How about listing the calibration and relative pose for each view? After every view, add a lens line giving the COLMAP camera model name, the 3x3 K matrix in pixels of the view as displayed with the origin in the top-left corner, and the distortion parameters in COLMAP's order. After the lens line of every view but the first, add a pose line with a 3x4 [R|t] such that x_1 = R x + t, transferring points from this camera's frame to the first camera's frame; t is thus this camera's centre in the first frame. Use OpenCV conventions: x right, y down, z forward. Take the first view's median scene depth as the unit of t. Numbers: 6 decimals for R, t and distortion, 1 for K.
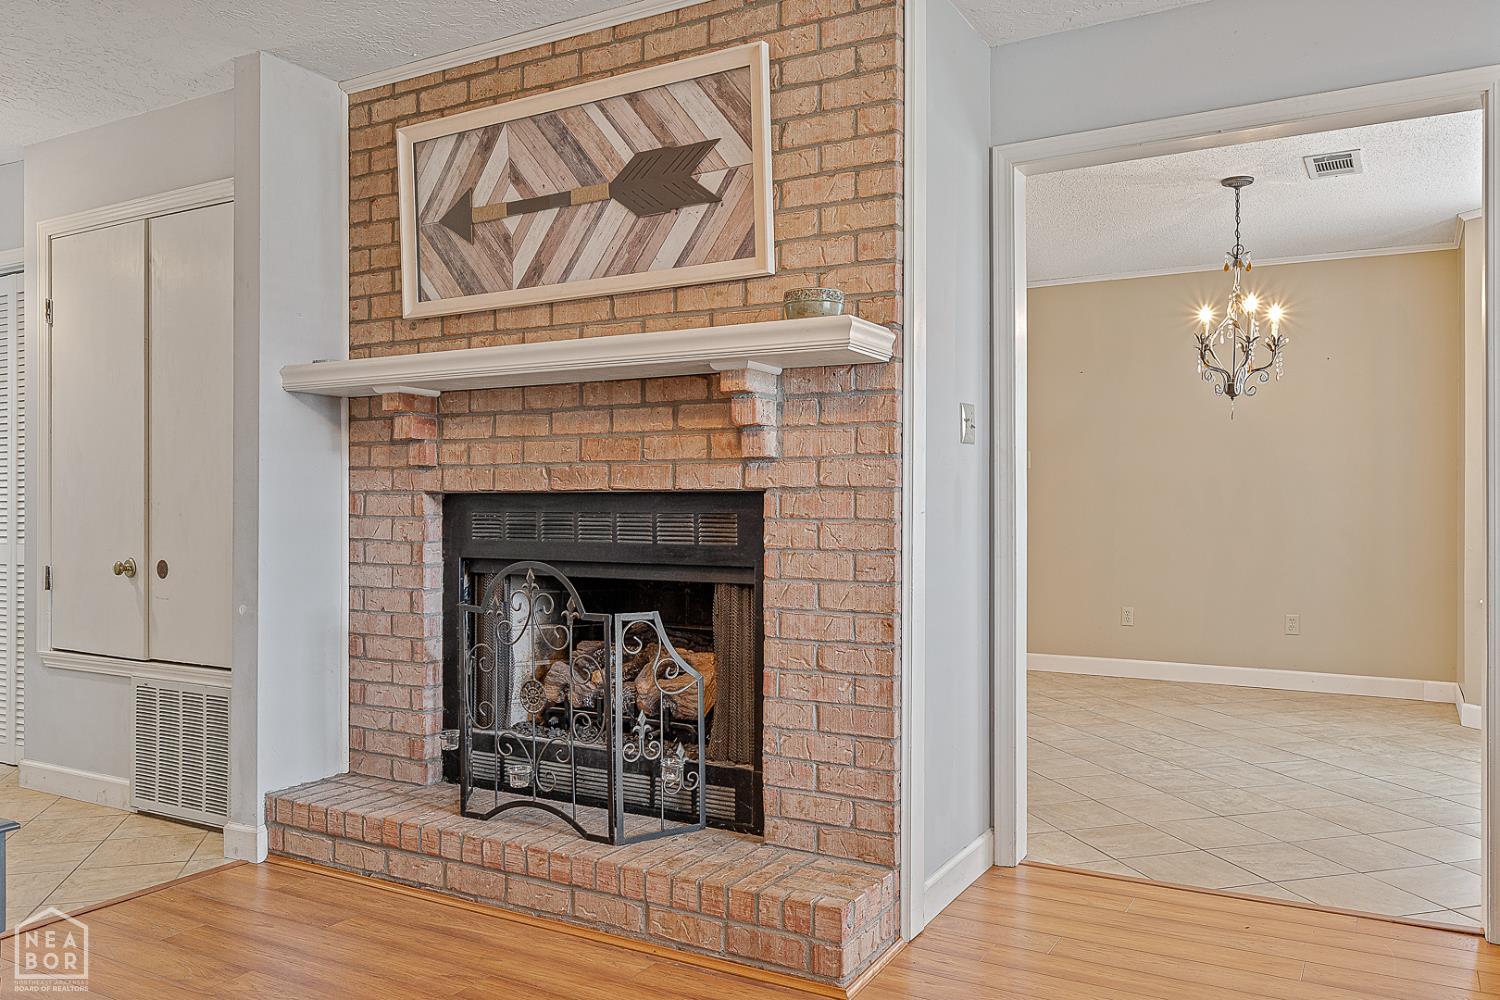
lens RADIAL K [[1107.5, 0, 746.4], [0, 1107.5, 499.5], [0, 0, 1]] dist [0.001898, 0.002305]
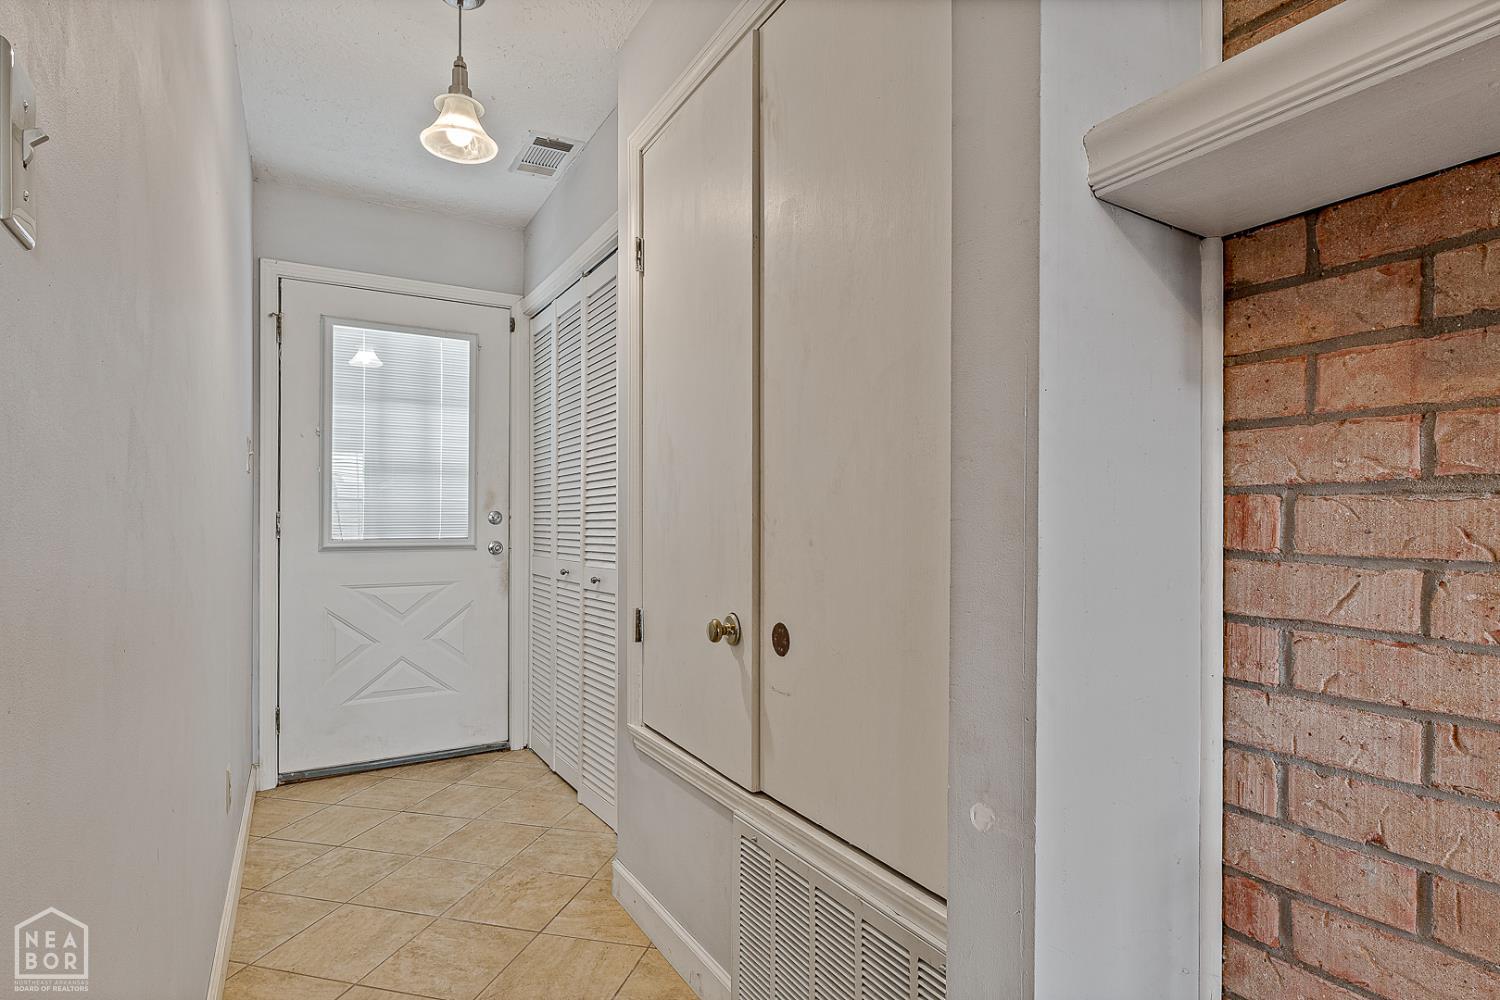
lens RADIAL K [[749.5, 0, 751.6], [0, 749.5, 510.2], [0, 0, 1]] dist [-0.000872, -0.000461]
pose [[0.868133, -0.007448, -0.496277, -0.372655], [0.000690, 0.999905, -0.013800, 0.003411], [0.496332, 0.011638, 0.868055, 0.703657]]
